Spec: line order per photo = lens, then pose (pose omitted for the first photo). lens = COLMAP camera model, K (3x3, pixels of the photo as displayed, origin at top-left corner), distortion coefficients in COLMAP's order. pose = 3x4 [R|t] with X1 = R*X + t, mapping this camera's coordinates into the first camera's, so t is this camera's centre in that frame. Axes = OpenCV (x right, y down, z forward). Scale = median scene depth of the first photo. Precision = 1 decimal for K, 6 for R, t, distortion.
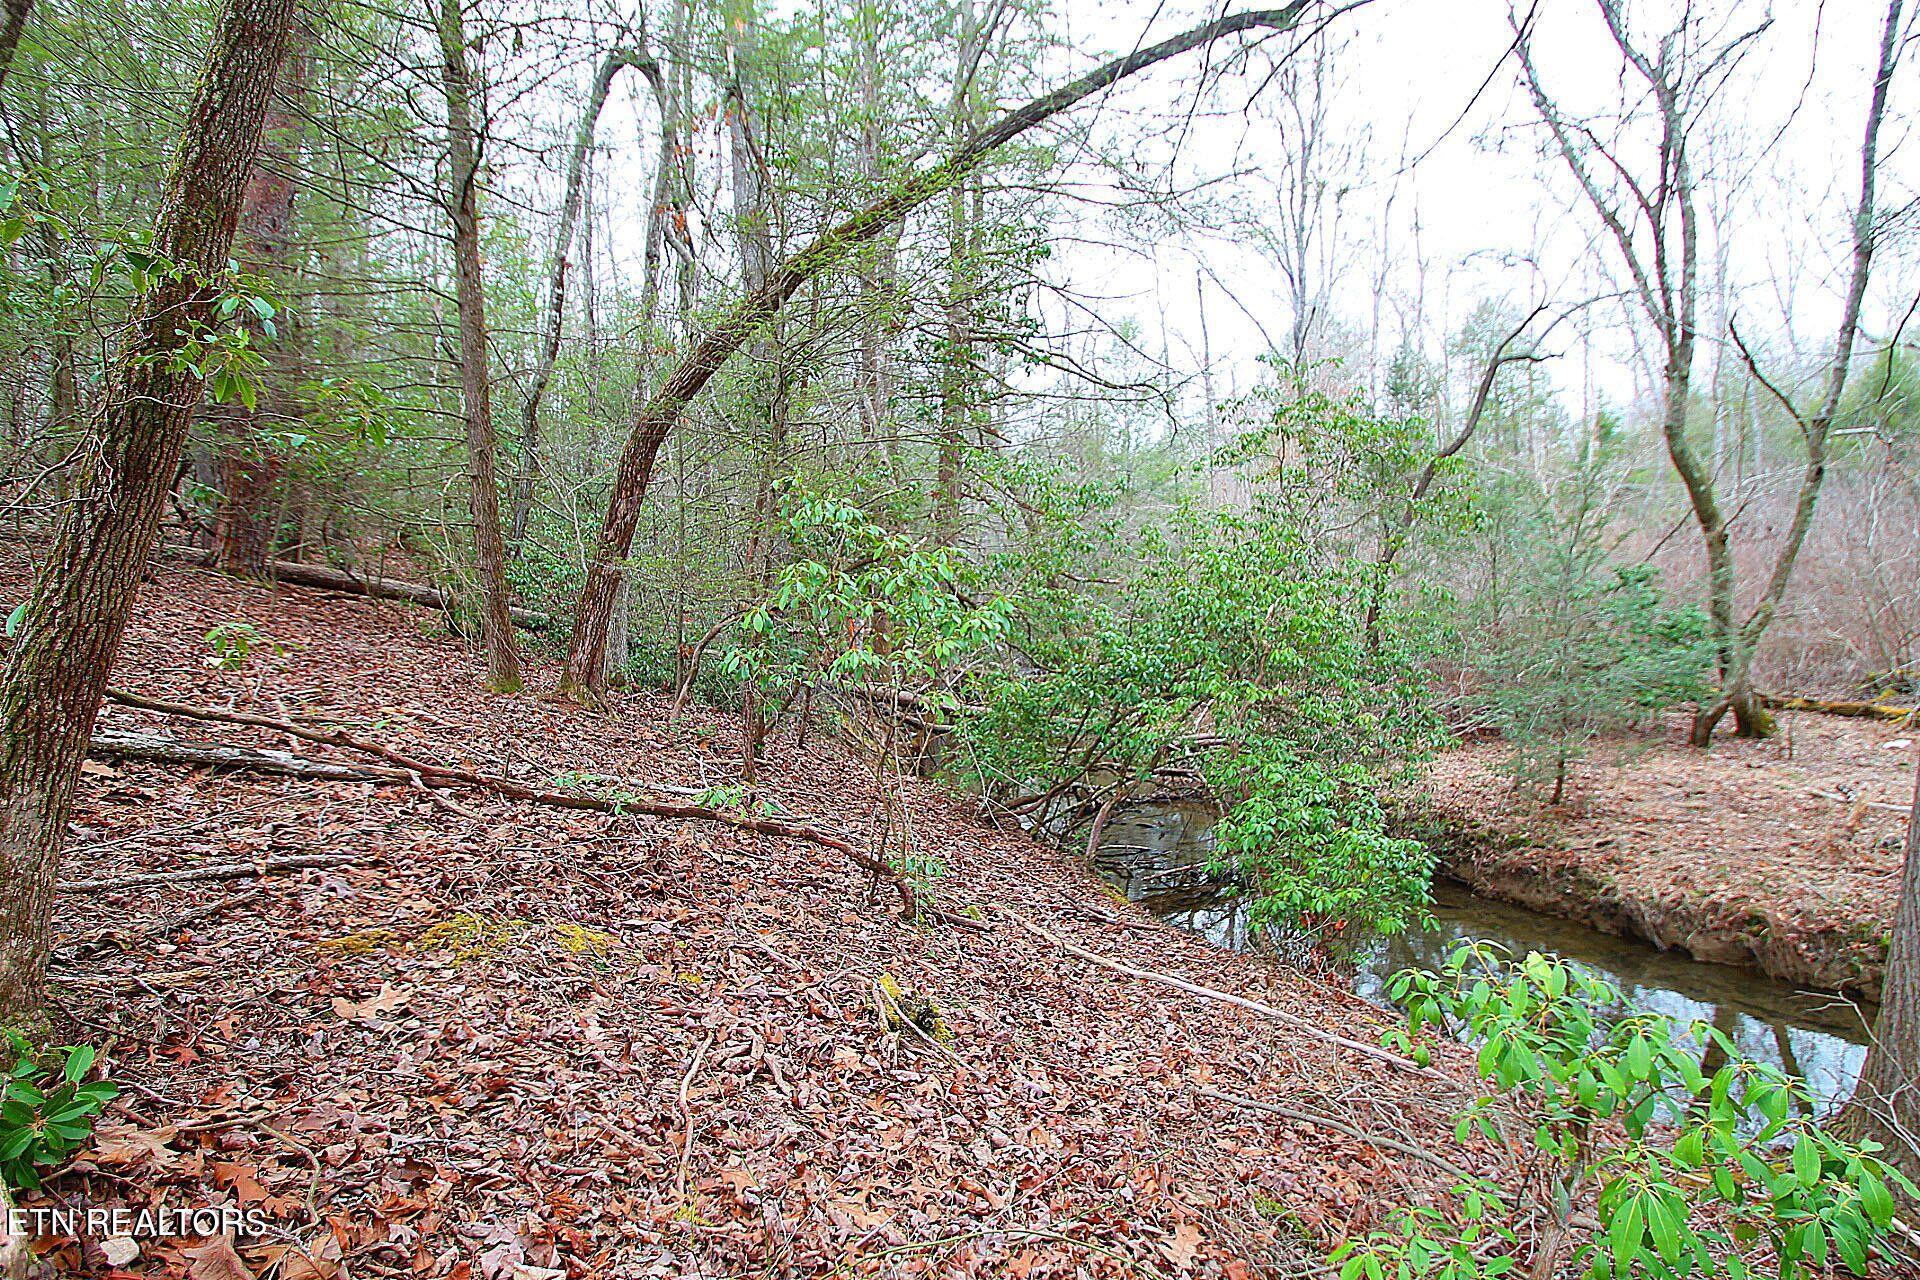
lens RADIAL K [[998.0, 0, 990.6], [0, 998.0, 656.7], [0, 0, 1]] dist [0.001938, -0.016410]
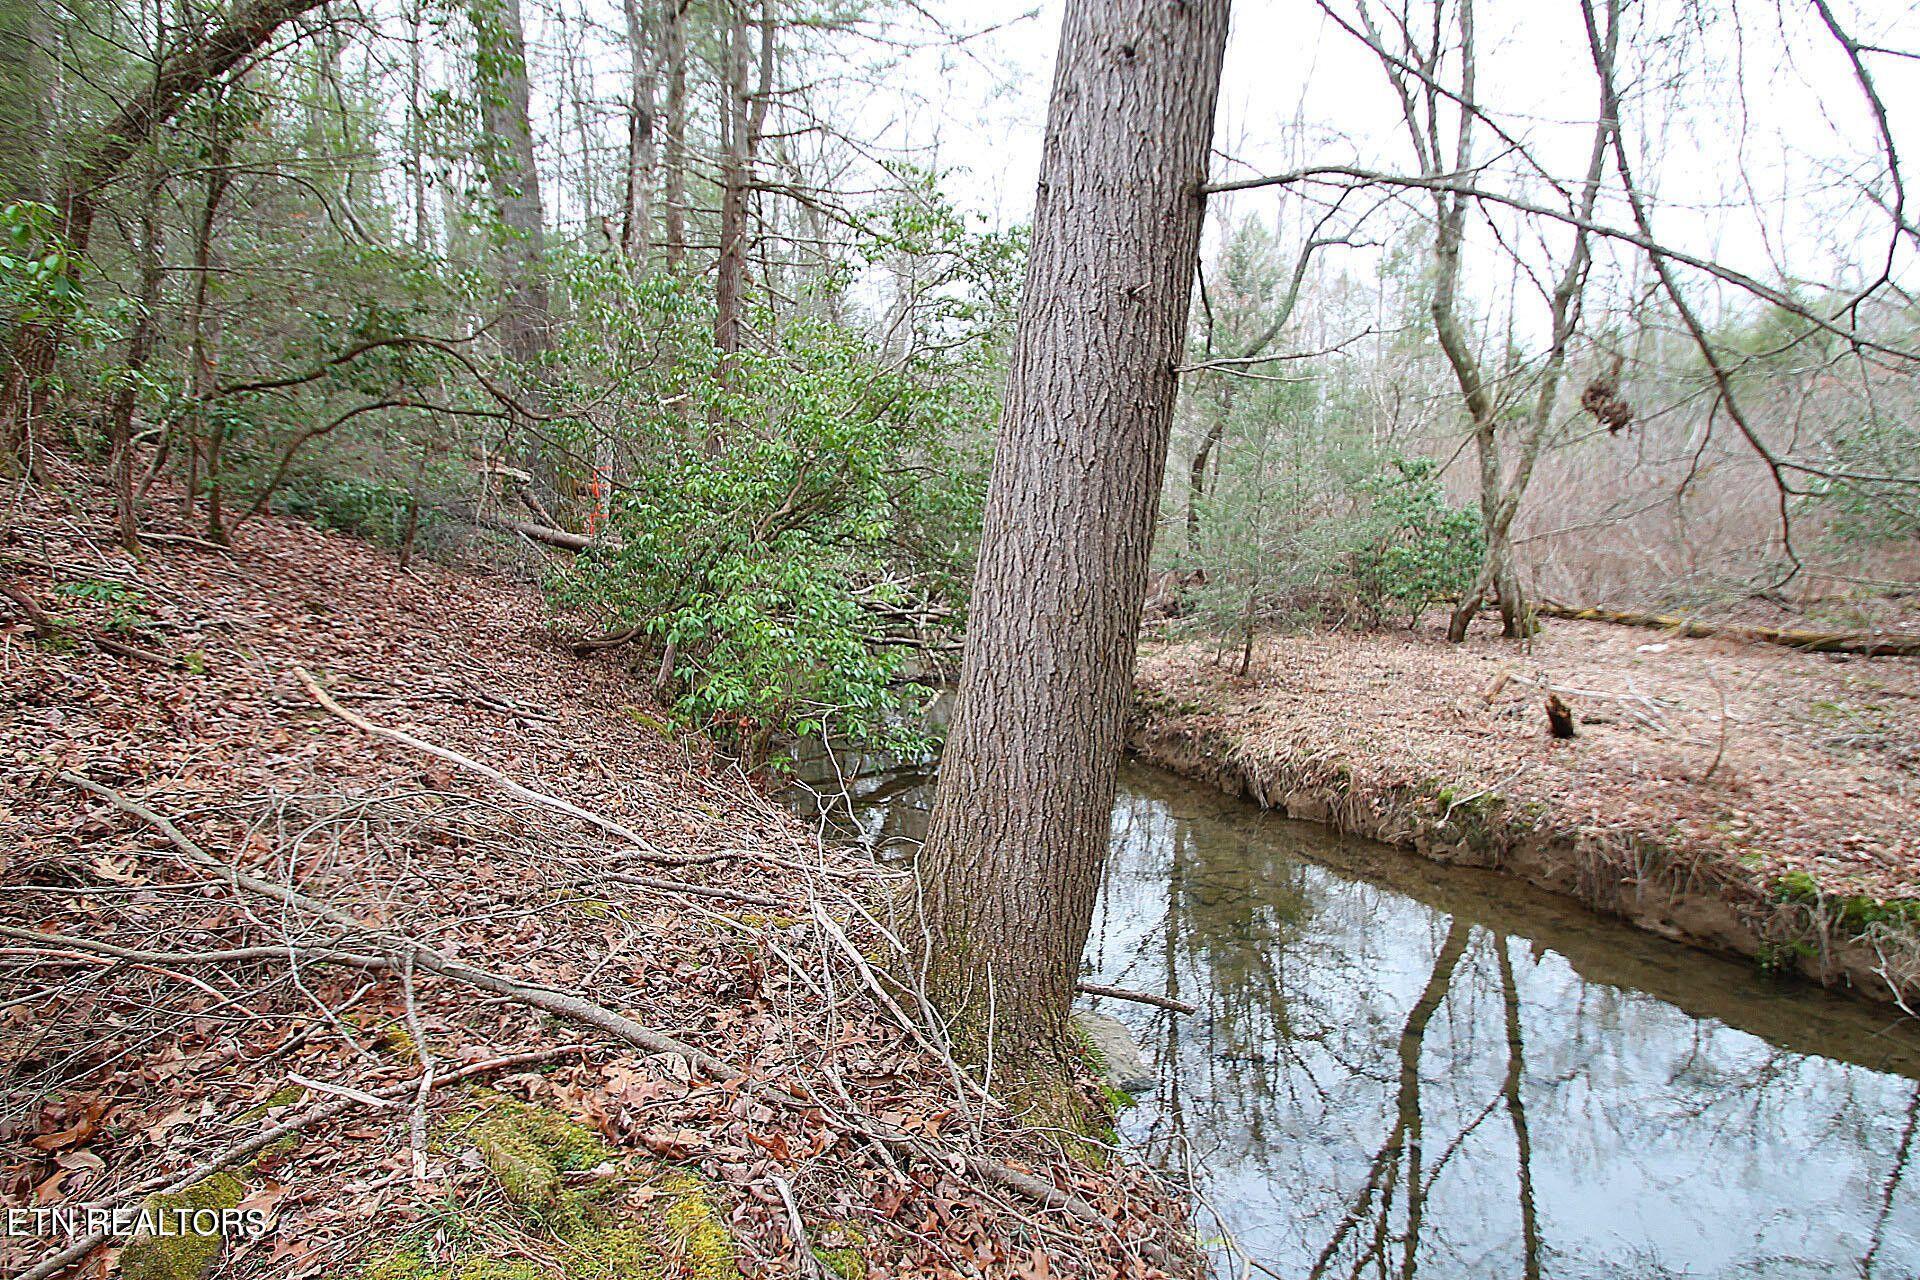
lens RADIAL K [[998.0, 0, 990.6], [0, 998.0, 656.7], [0, 0, 1]] dist [0.001938, -0.016410]
pose [[0.998747, 0.040508, 0.029393, 0.286882], [-0.042463, 0.996696, 0.069232, 0.070013], [-0.026491, -0.070393, 0.997167, 0.032928]]
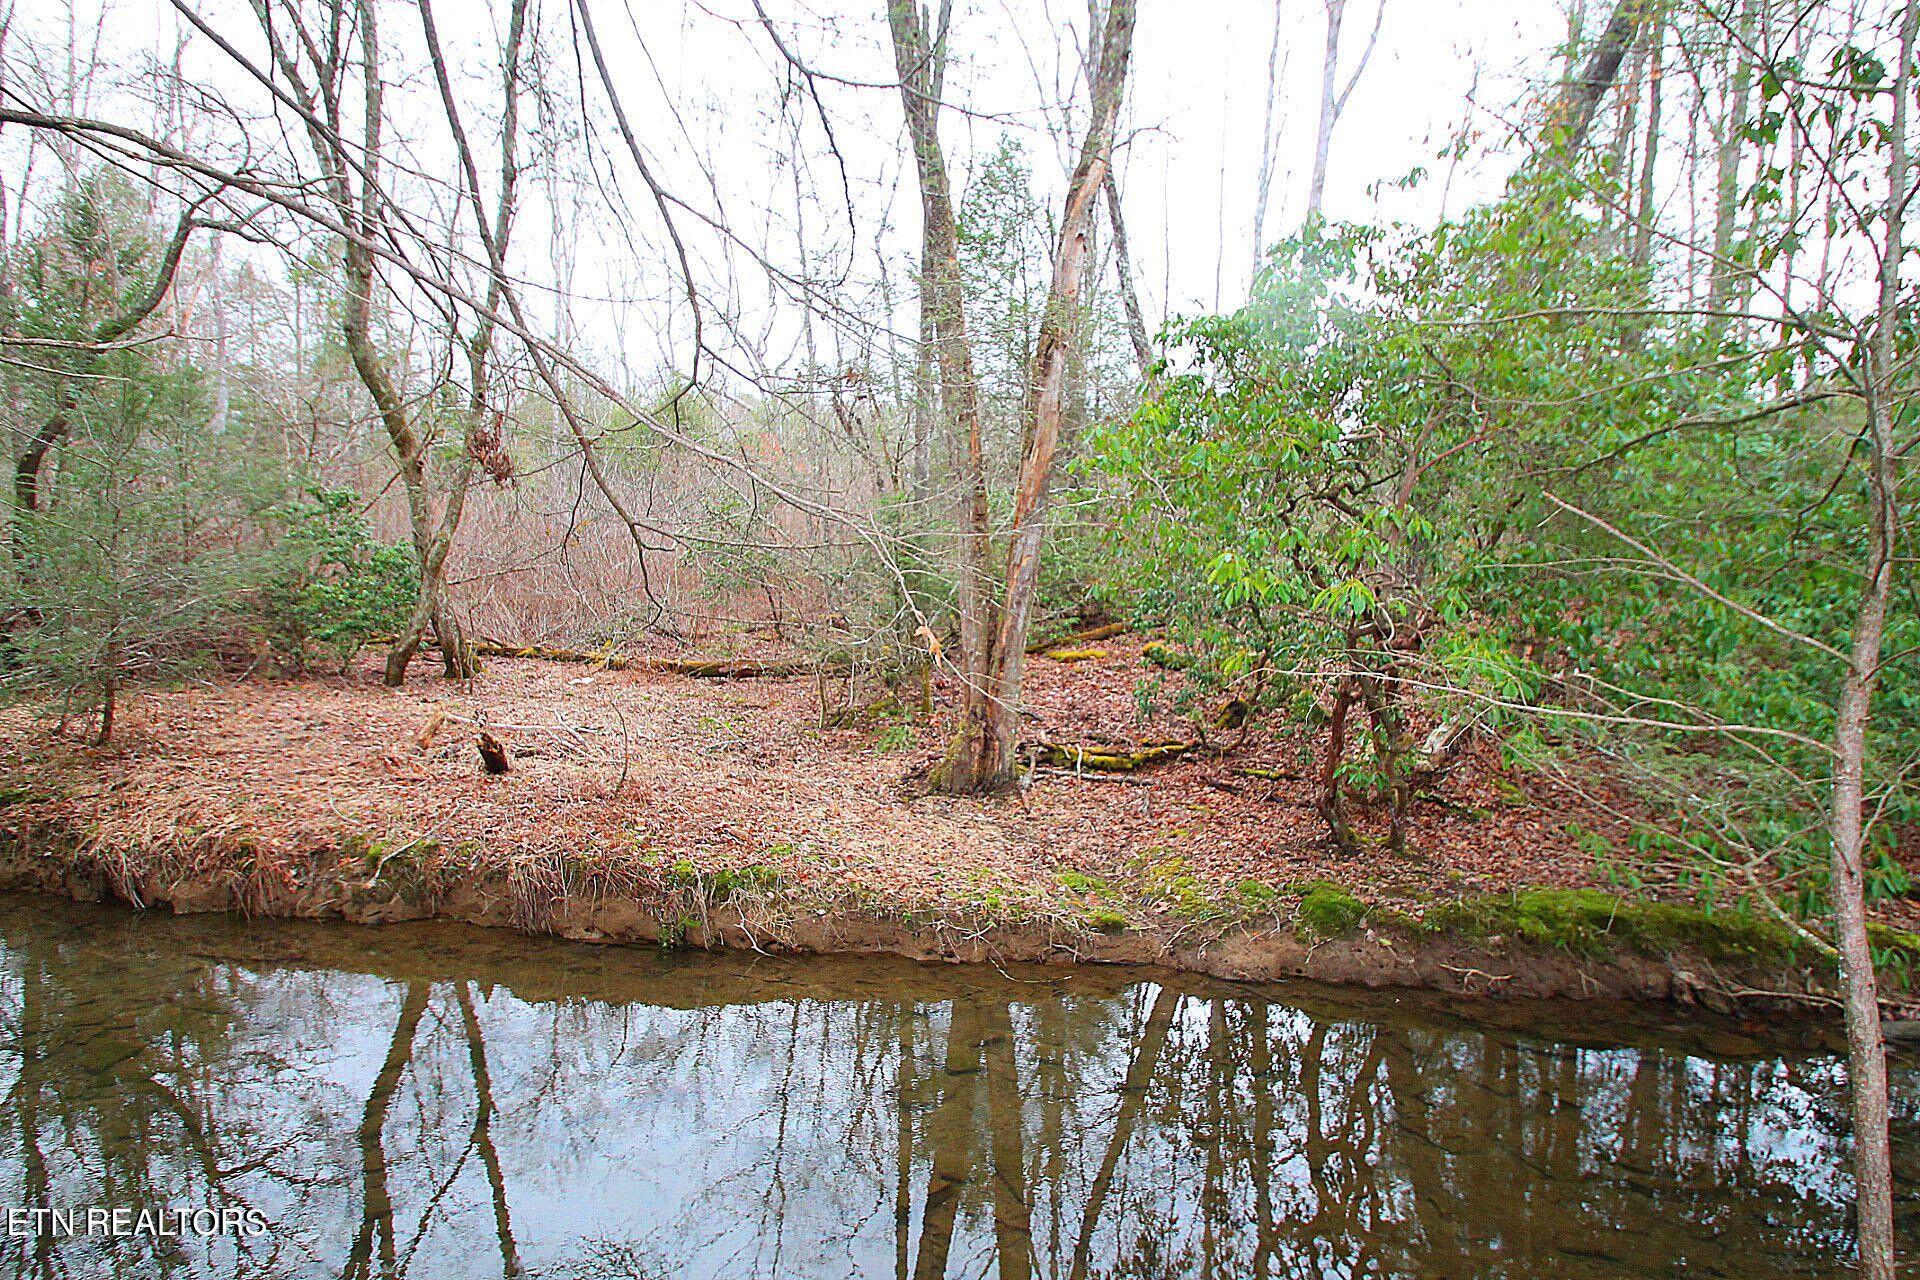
lens RADIAL K [[998.0, 0, 990.6], [0, 998.0, 656.7], [0, 0, 1]] dist [0.001938, -0.016410]
pose [[0.548604, 0.009220, 0.836031, 0.304017], [-0.016065, 0.999871, -0.000484, 0.068442], [-0.835928, -0.013165, 0.548682, 0.023558]]
